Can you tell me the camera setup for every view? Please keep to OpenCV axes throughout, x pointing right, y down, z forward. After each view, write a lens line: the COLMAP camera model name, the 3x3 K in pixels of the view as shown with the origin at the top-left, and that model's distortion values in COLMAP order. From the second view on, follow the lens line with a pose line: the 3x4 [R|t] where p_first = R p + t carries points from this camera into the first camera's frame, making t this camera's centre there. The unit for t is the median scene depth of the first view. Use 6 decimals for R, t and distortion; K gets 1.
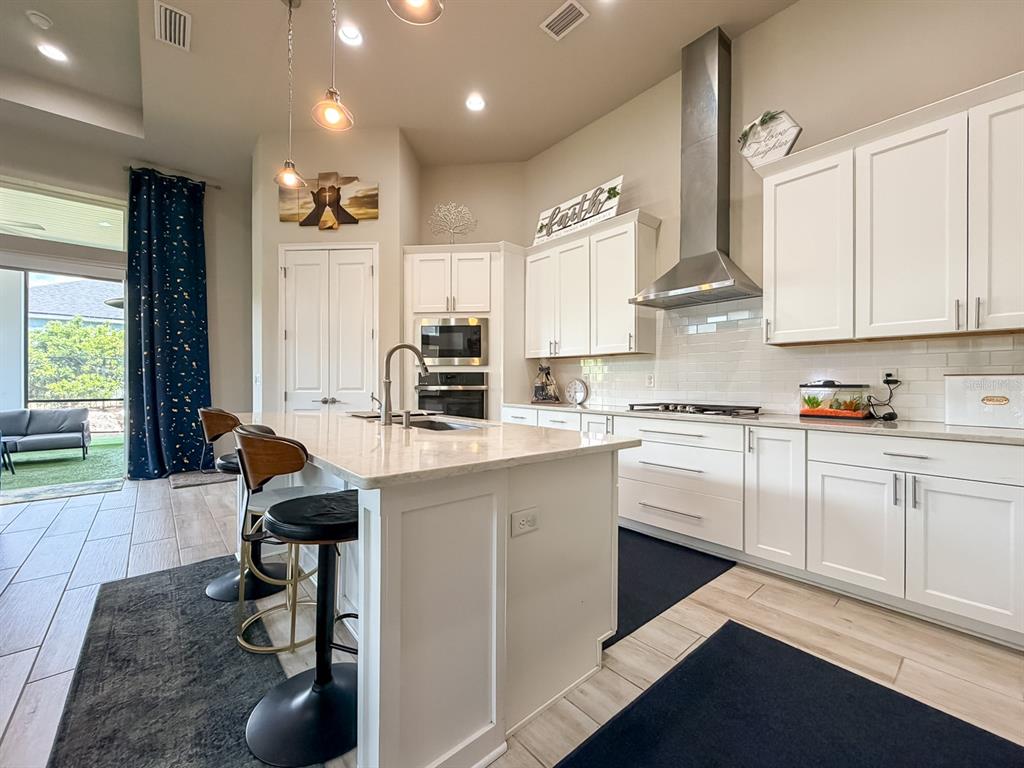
lens RADIAL K [[414.6, 0, 506.9], [0, 414.6, 383.0], [0, 0, 1]] dist [0.000305, 0.000670]
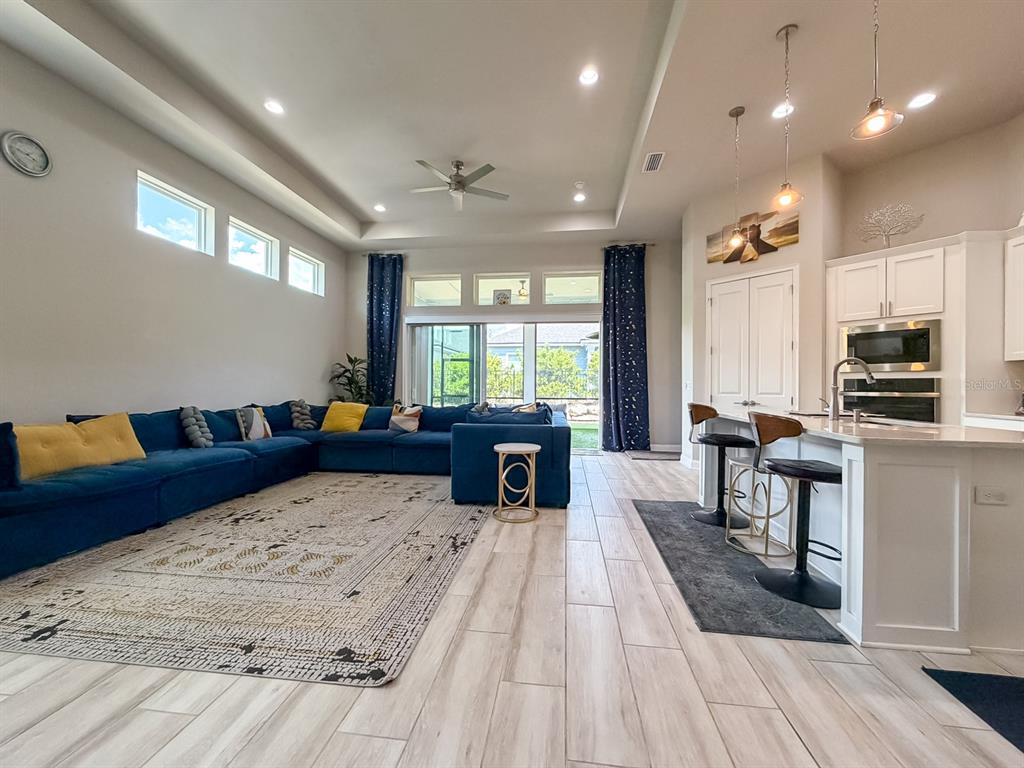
lens RADIAL K [[414.6, 0, 507.7], [0, 414.6, 383.8], [0, 0, 1]] dist [0.000305, 0.000670]
pose [[0.665640, -0.001208, -0.746272, 0.002243], [-0.008474, 0.999922, -0.009177, 0.003177], [0.746225, 0.012433, 0.665577, -0.324996]]
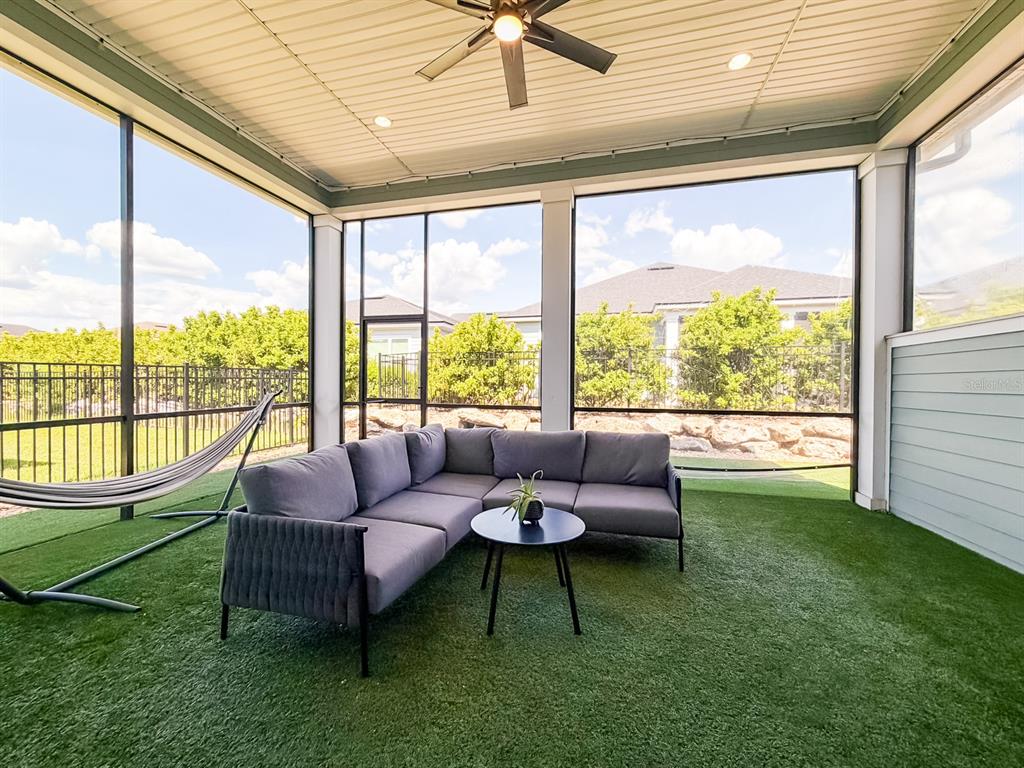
lens RADIAL K [[414.6, 0, 508.2], [0, 414.6, 379.0], [0, 0, 1]] dist [0.000305, 0.000670]
pose [[0.566891, 0.008541, -0.823749, -1.178212], [-0.007590, 0.999958, 0.005144, -0.018490], [0.823758, 0.003337, 0.566932, 0.945193]]
